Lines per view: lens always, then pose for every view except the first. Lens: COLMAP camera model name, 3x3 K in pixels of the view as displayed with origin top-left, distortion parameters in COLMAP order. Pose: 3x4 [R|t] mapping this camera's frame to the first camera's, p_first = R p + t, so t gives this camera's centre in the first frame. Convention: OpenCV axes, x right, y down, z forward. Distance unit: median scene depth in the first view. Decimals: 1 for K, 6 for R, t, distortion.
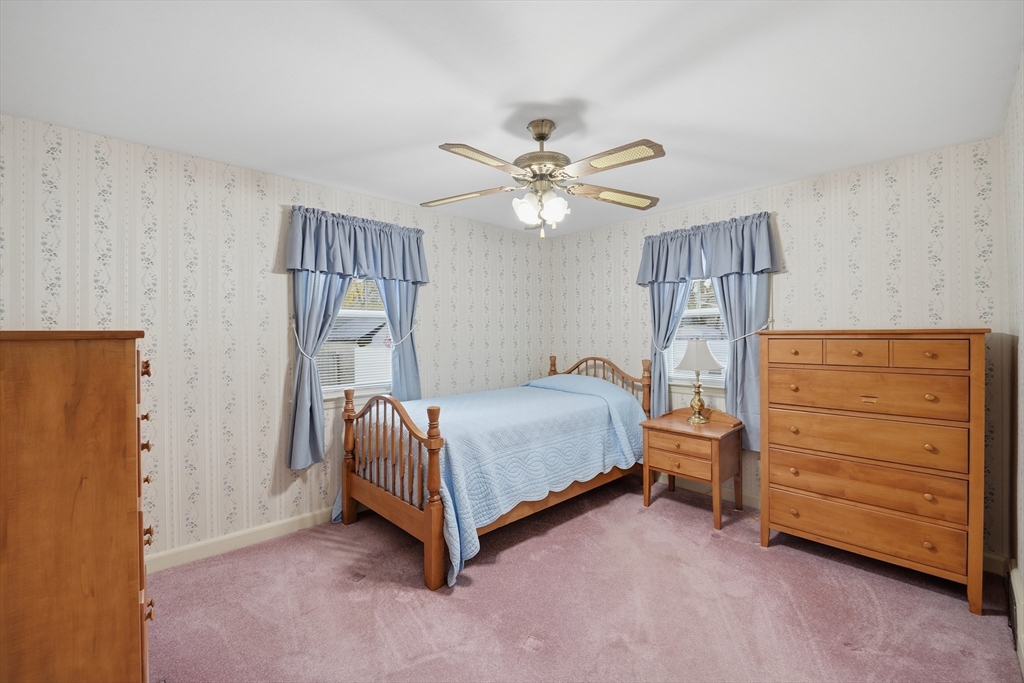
lens RADIAL K [[424.2, 0, 512.2], [0, 424.2, 337.8], [0, 0, 1]] dist [-0.009328, -0.001036]
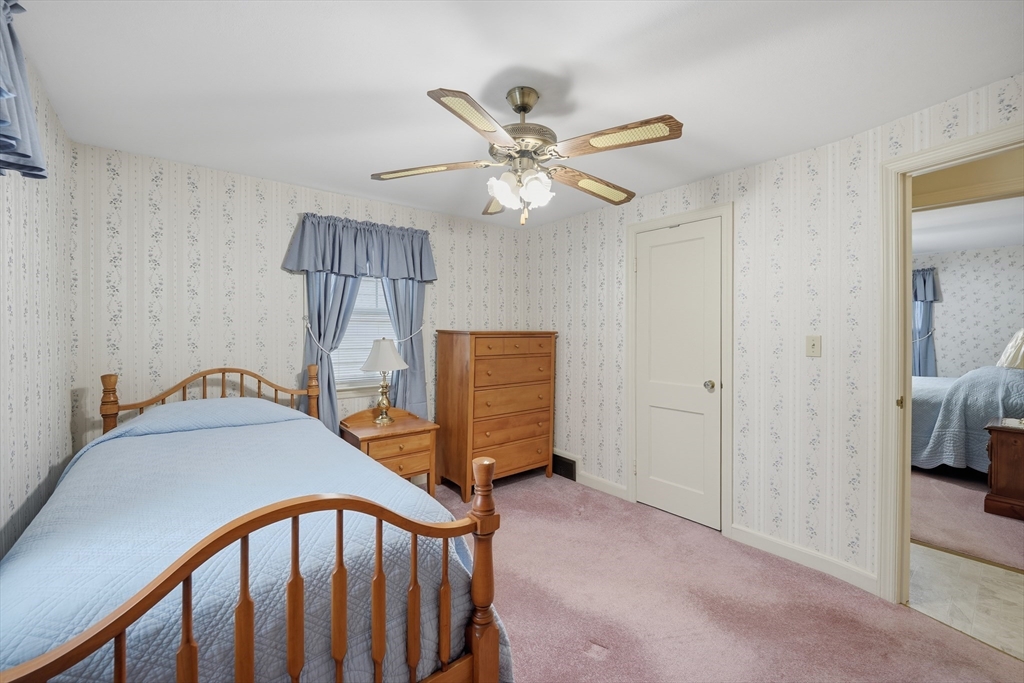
lens RADIAL K [[429.4, 0, 515.0], [0, 429.4, 329.2], [0, 0, 1]] dist [-0.003630, -0.000446]
pose [[0.065414, 0.004370, 0.997849, -0.754720], [0.002146, 0.999987, -0.004520, -0.019646], [-0.997856, 0.002437, 0.065404, 0.858449]]
